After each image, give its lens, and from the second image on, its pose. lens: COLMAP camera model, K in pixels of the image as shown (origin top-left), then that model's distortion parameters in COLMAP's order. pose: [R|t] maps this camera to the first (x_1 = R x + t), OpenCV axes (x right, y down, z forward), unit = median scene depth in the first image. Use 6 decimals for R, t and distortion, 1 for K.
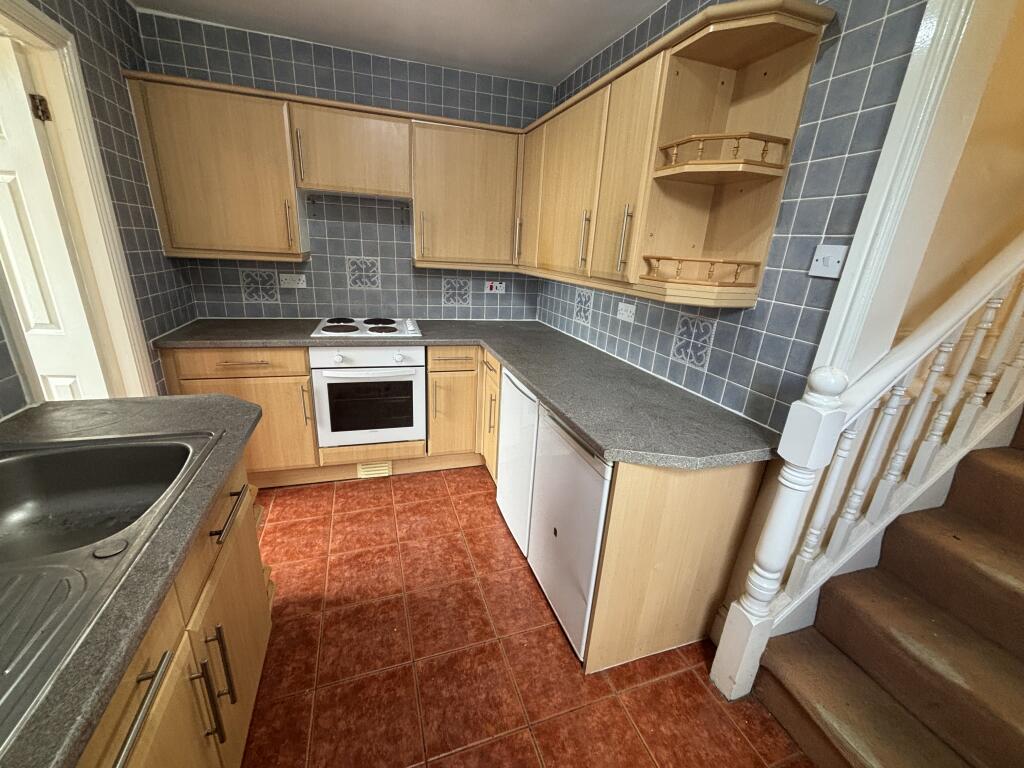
lens RADIAL K [[410.2, 0, 512.7], [0, 410.2, 386.4], [0, 0, 1]] dist [-0.000884, -0.004534]
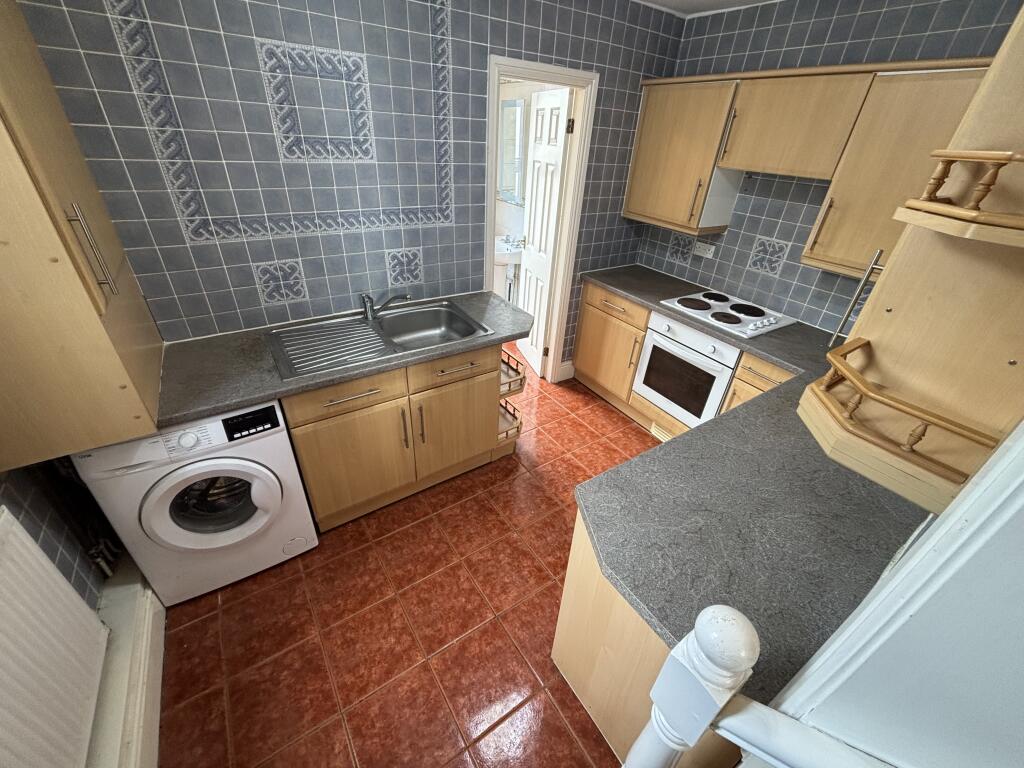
lens RADIAL K [[410.2, 0, 512.7], [0, 410.2, 386.4], [0, 0, 1]] dist [-0.000884, -0.004534]
pose [[0.254080, 0.471600, -0.844415, 0.483472], [-0.346104, 0.859586, 0.375931, -0.202631], [0.903136, 0.196739, 0.381626, 0.218737]]
